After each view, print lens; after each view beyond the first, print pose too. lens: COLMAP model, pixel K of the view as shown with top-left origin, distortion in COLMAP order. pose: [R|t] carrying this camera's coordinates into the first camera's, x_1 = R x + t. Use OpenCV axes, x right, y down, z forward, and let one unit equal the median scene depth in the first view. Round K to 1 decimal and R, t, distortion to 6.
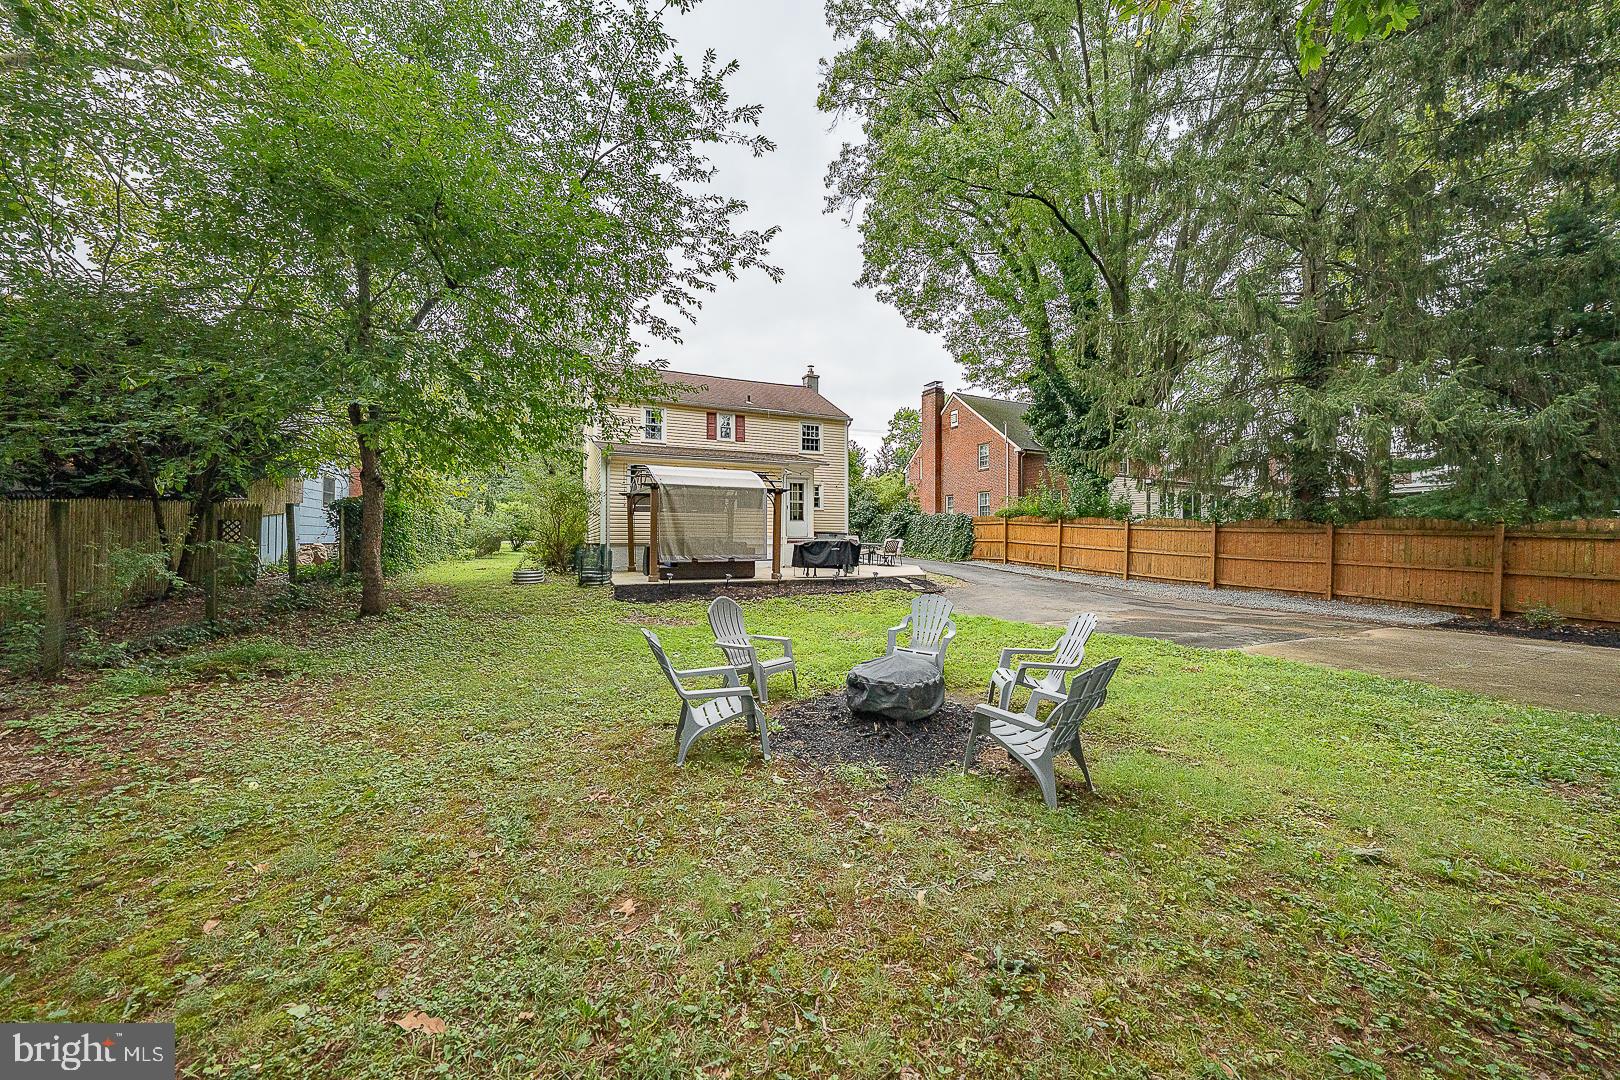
lens RADIAL K [[561.1, 0, 812.8], [0, 561.1, 542.3], [0, 0, 1]] dist [-0.000428, 0.000121]
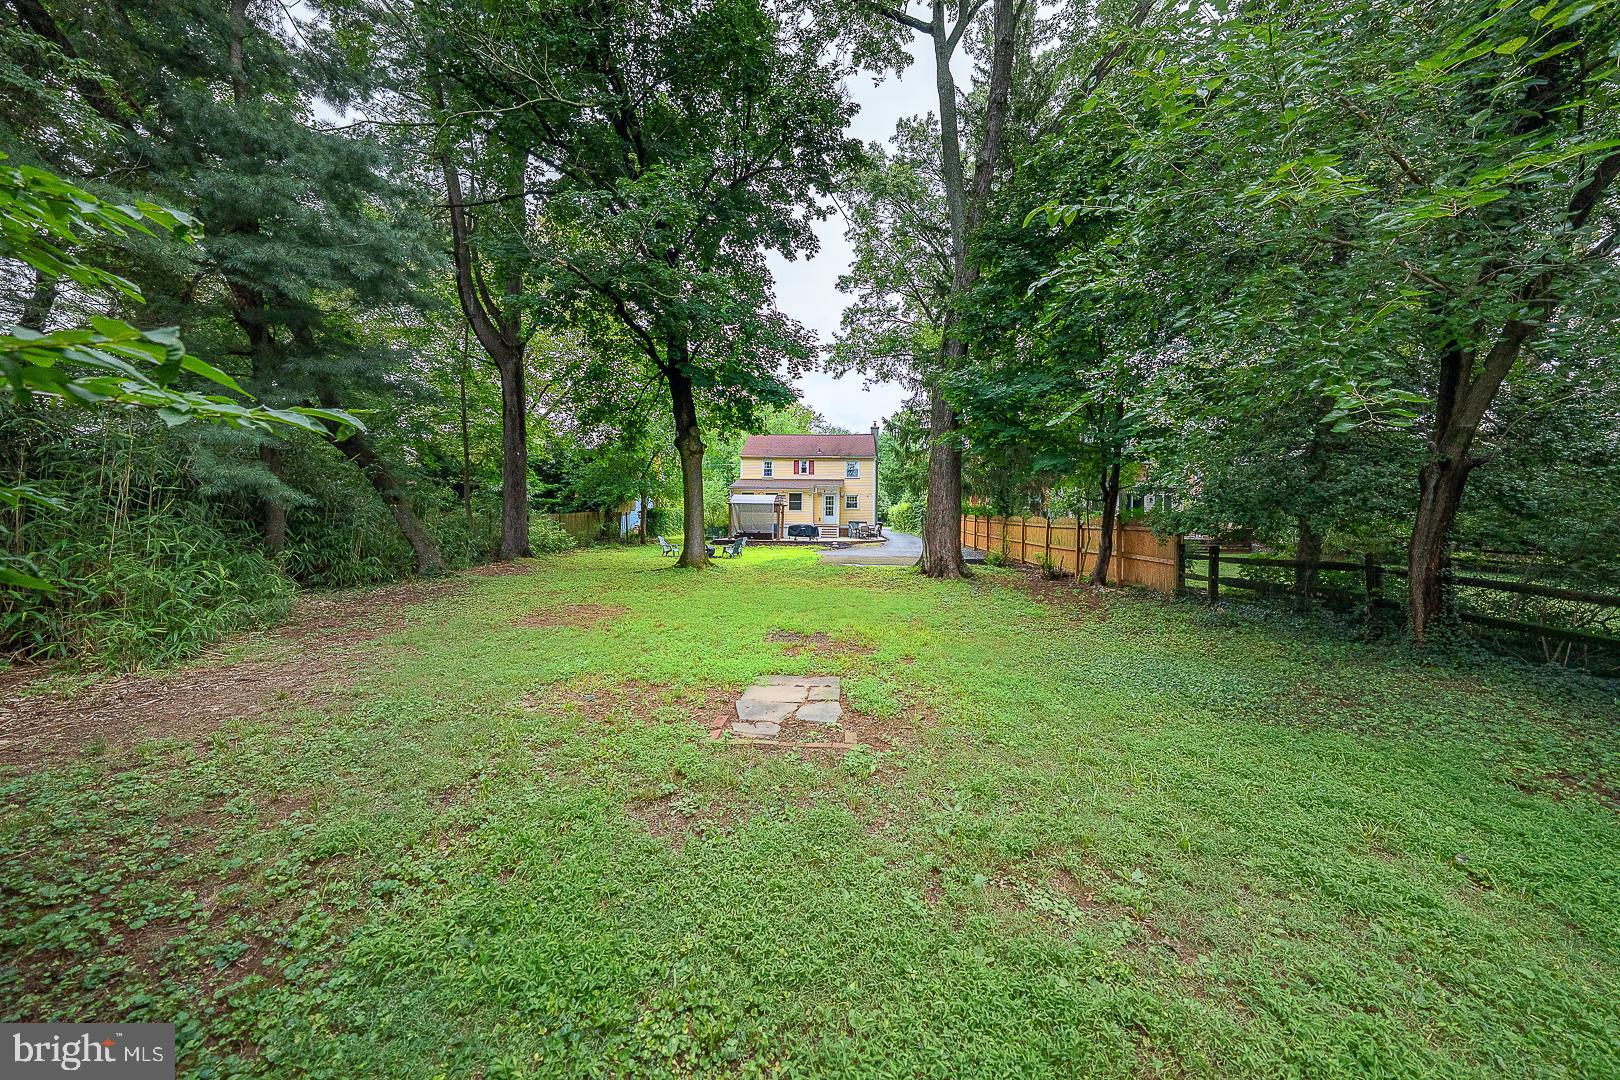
lens RADIAL K [[561.1, 0, 814.4], [0, 561.1, 535.8], [0, 0, 1]] dist [-0.000428, 0.000121]
pose [[0.884112, 0.018463, -0.466910, 1.115963], [-0.015627, 0.999828, 0.009946, 0.017110], [0.467014, -0.001497, 0.884249, -0.989729]]
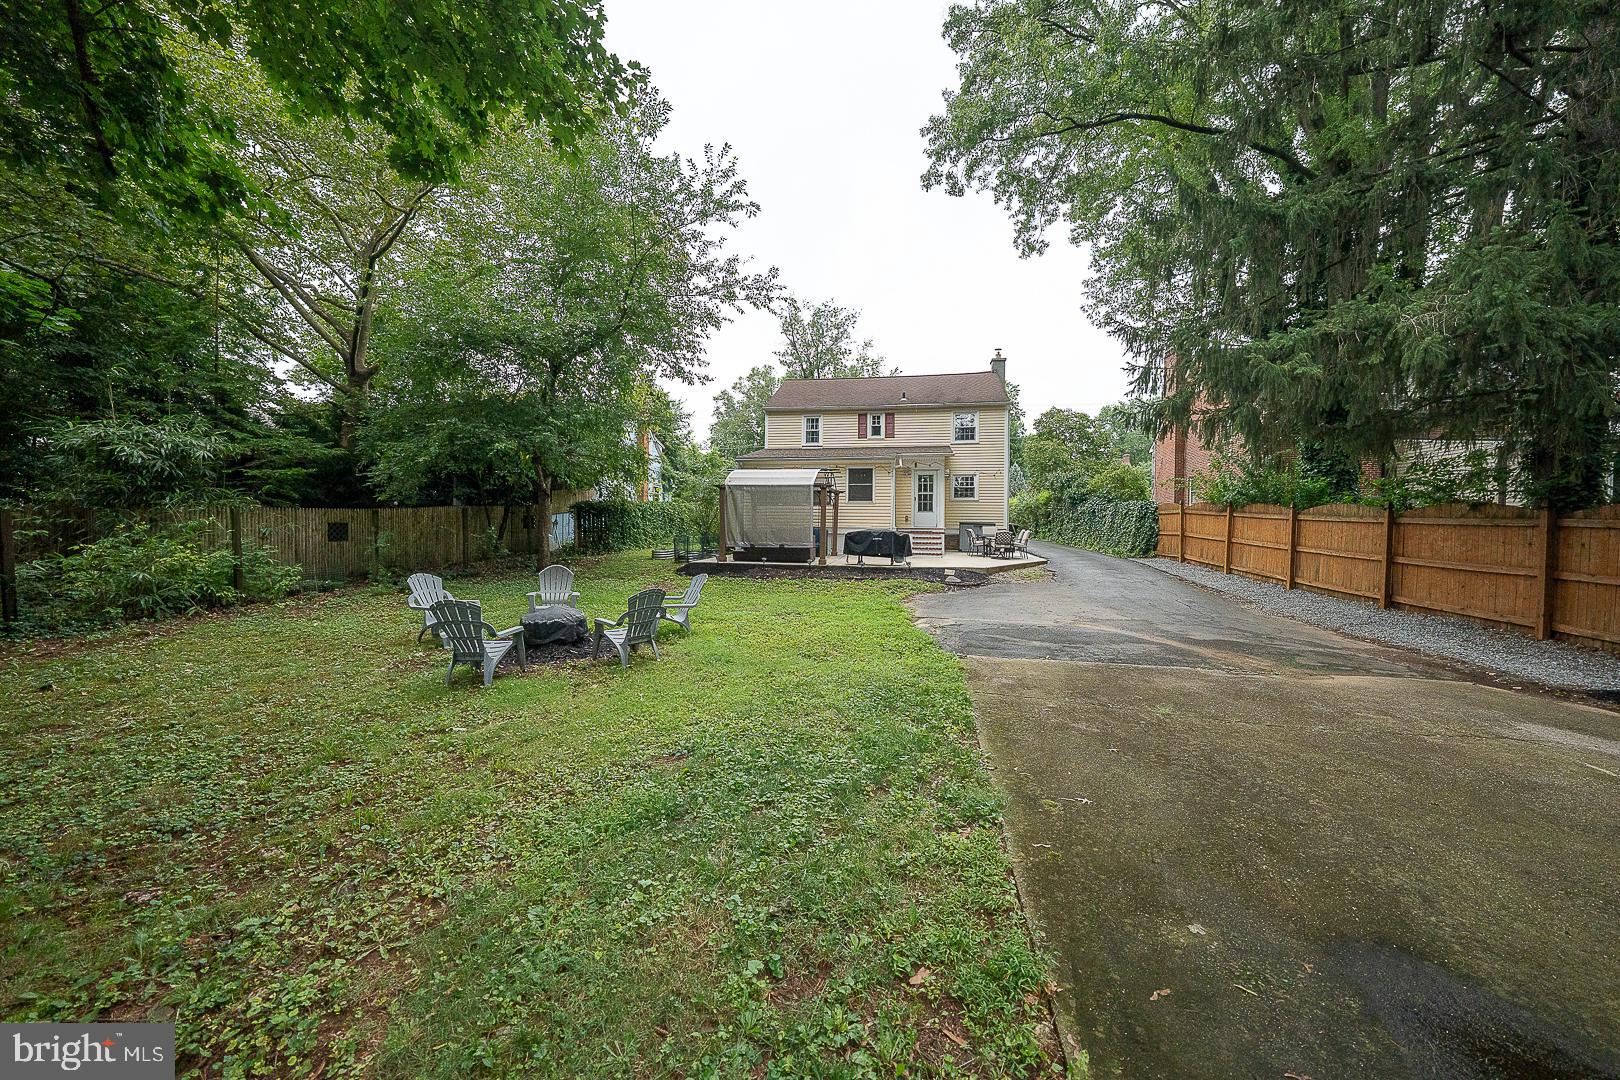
lens RADIAL K [[561.1, 0, 814.7], [0, 561.1, 536.4], [0, 0, 1]] dist [-0.000428, 0.000121]
pose [[0.821579, 0.015806, -0.569876, 0.520315], [-0.012264, 0.999874, 0.010052, -0.001755], [0.569963, -0.001269, 0.821669, 0.062907]]
